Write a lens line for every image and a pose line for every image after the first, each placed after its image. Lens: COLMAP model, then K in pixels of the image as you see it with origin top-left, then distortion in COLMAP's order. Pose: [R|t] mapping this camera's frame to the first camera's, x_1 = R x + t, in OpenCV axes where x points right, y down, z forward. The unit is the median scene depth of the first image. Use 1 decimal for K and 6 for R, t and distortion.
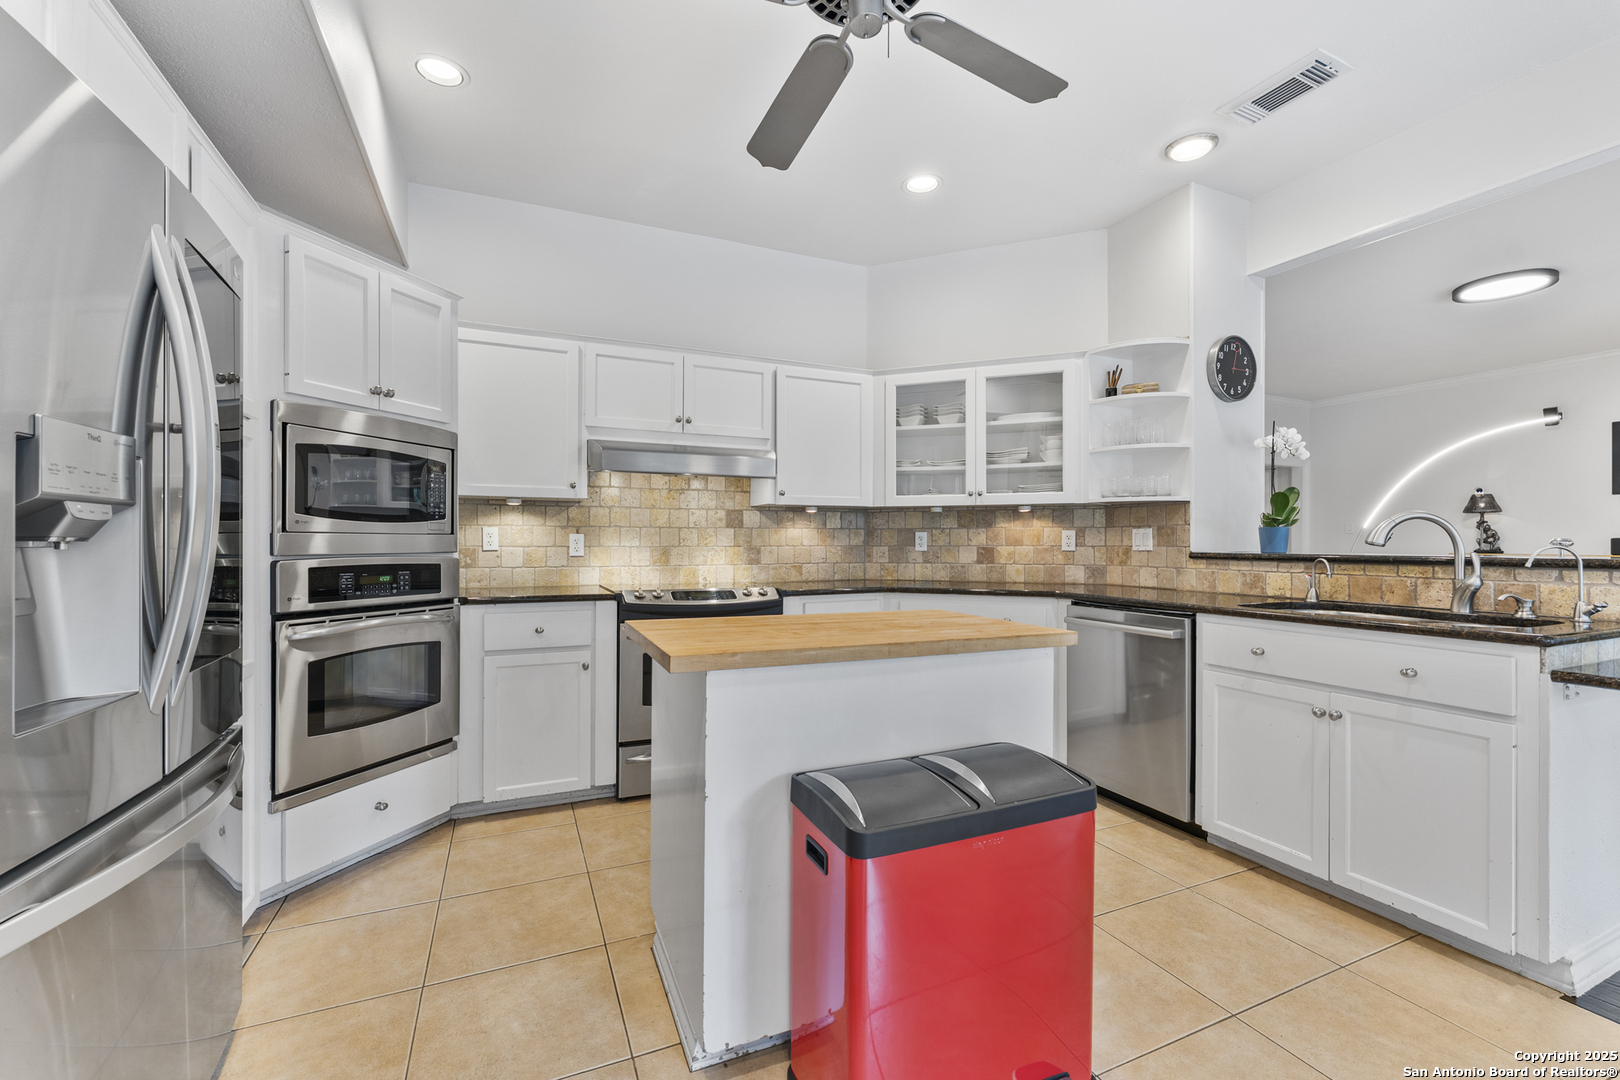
lens RADIAL K [[672.9, 0, 808.3], [0, 672.9, 547.3], [0, 0, 1]] dist [0.000595, 0.000150]
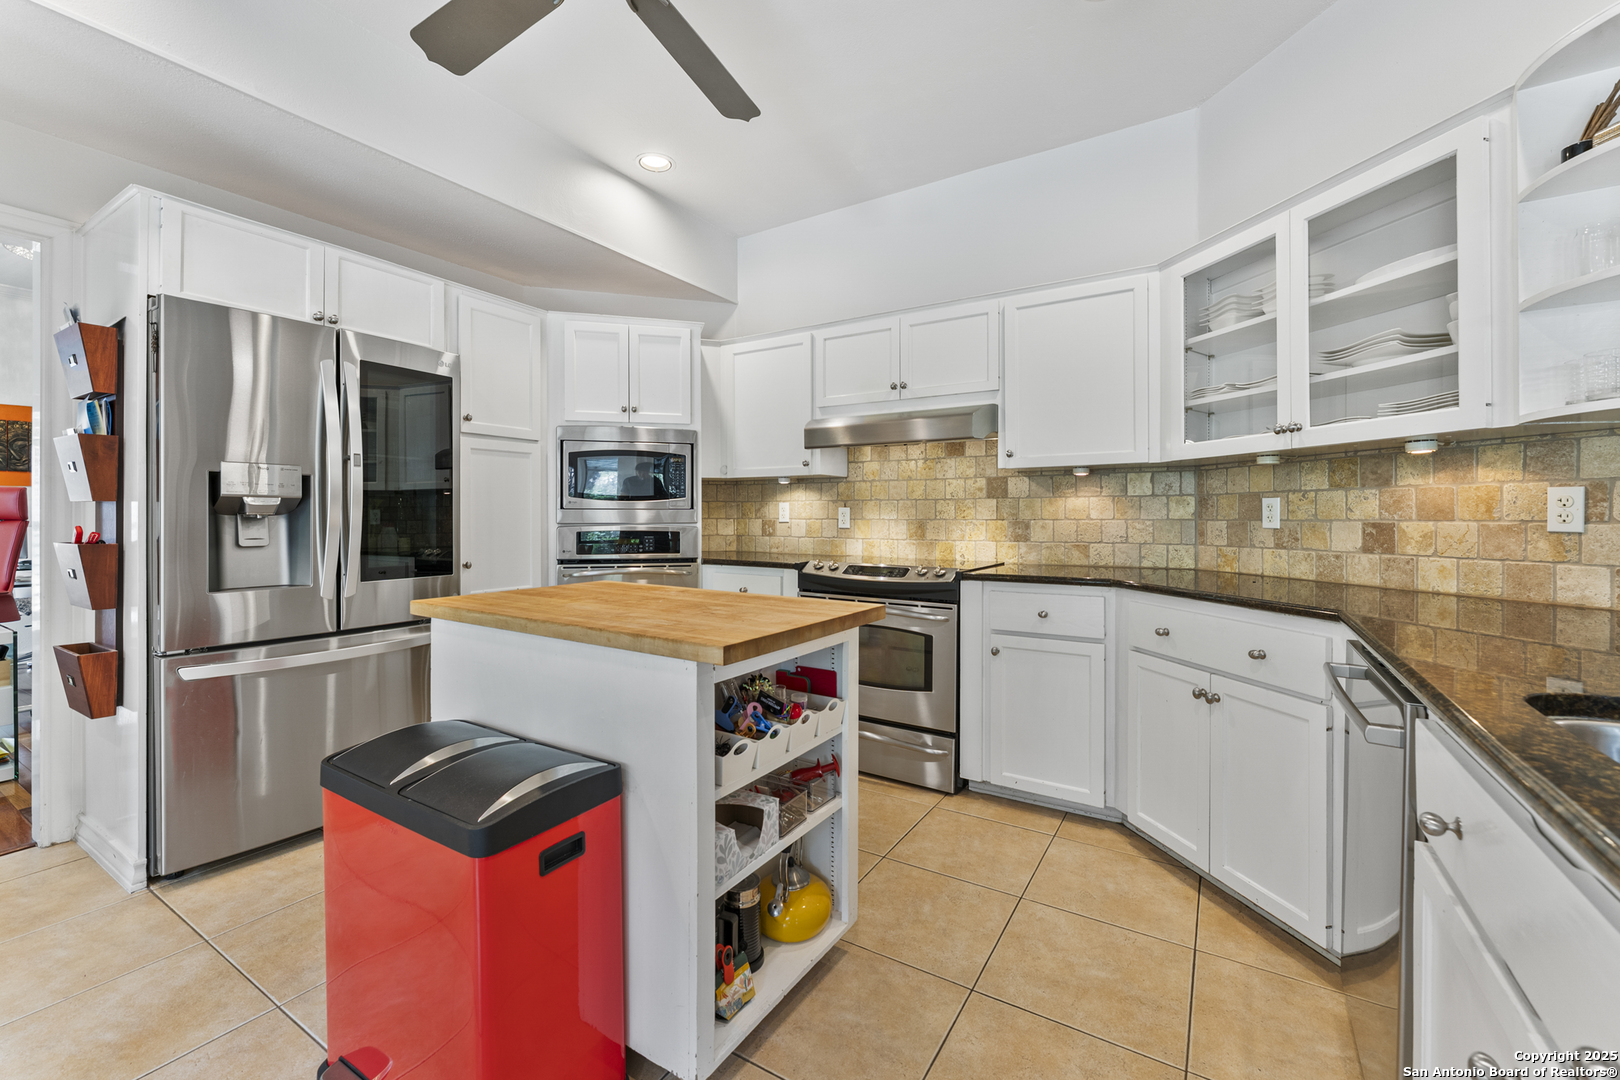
lens RADIAL K [[676.0, 0, 808.0], [0, 676.0, 515.2], [0, 0, 1]] dist [0.001498, -0.000015]
pose [[0.551814, -0.002136, -0.833965, 0.491414], [-0.006131, 0.999959, -0.006617, -0.000064], [0.833945, 0.008764, 0.551778, 0.337247]]
